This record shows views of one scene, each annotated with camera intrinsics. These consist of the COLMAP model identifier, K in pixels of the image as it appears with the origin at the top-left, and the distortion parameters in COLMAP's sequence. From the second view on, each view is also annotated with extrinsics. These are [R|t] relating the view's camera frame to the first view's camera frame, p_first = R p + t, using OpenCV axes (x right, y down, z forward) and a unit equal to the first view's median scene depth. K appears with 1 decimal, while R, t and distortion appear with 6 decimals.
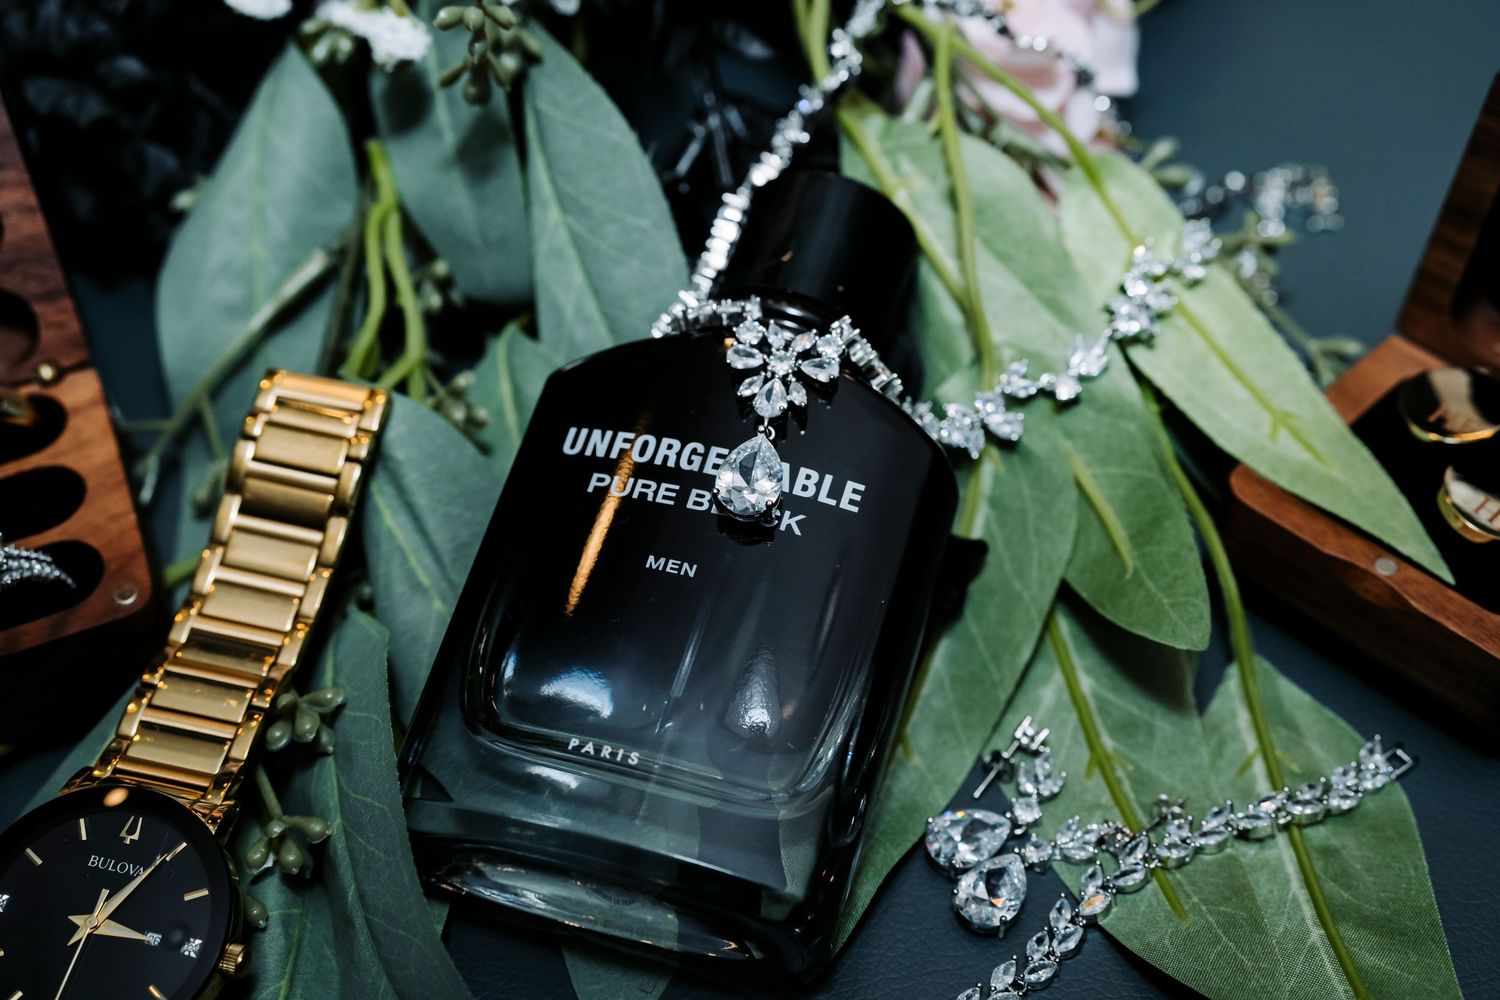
lens RADIAL K [[2242.8, 0, 750.0], [0, 2242.8, 500.0], [0, 0, 1]] dist [0.014734, 0.074084]
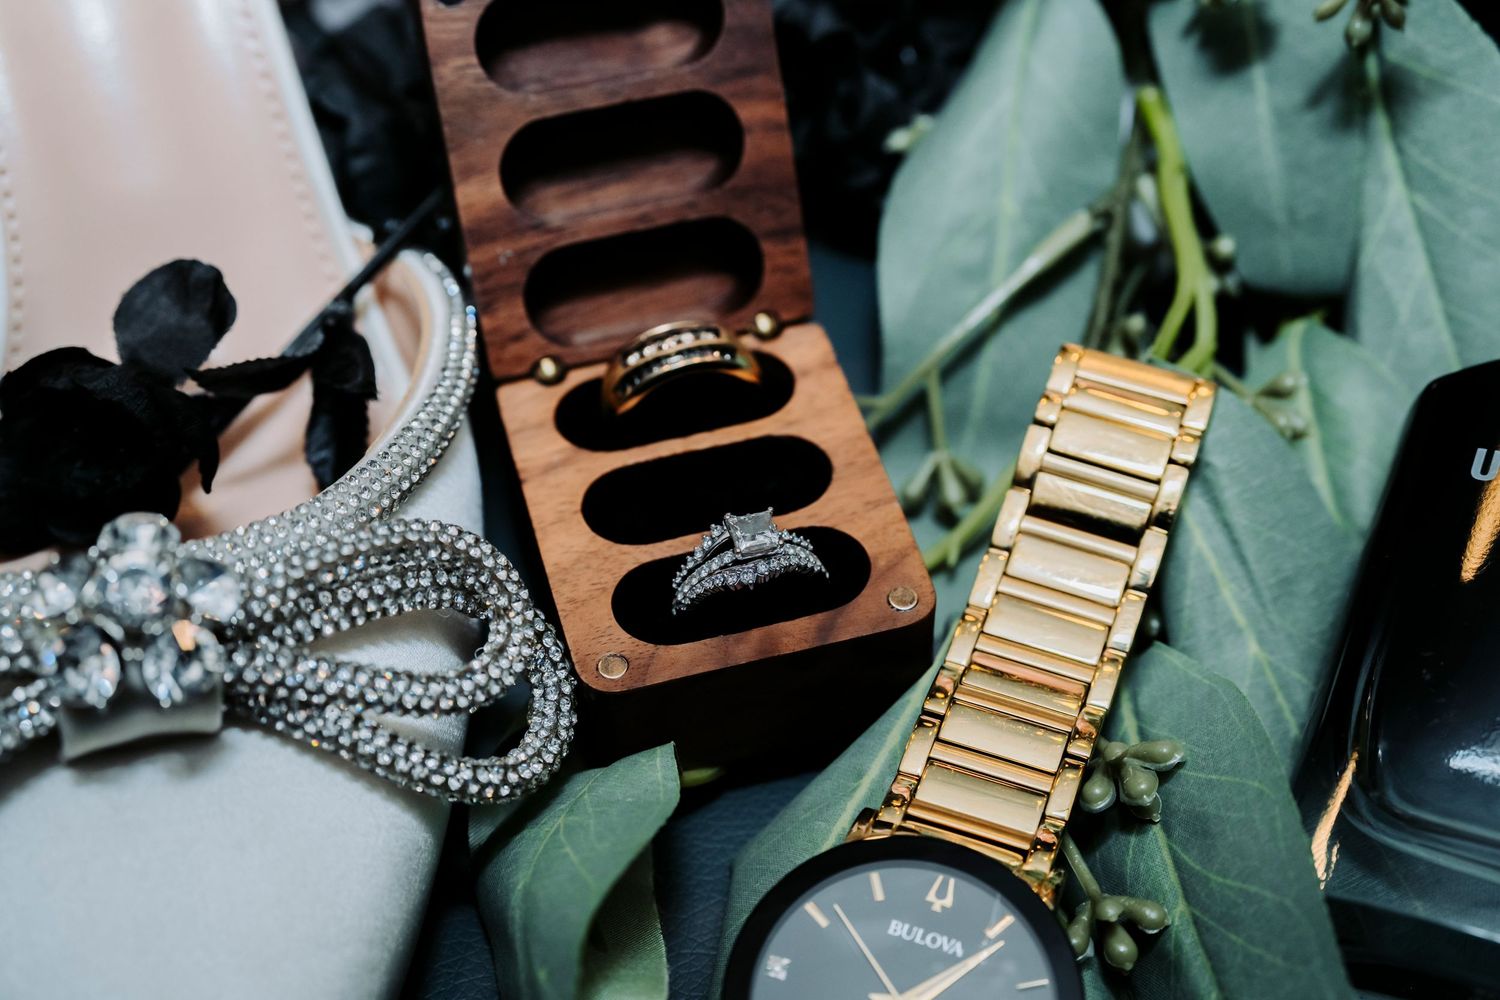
lens RADIAL K [[2291.3, 0, 750.0], [0, 2291.3, 500.0], [0, 0, 1]] dist [0.011998, 0.063867]
pose [[0.994474, 0.097695, -0.038433, -0.289935], [-0.098768, 0.994741, -0.027110, 0.032644], [0.035583, 0.030756, 0.998893, 0.161003]]
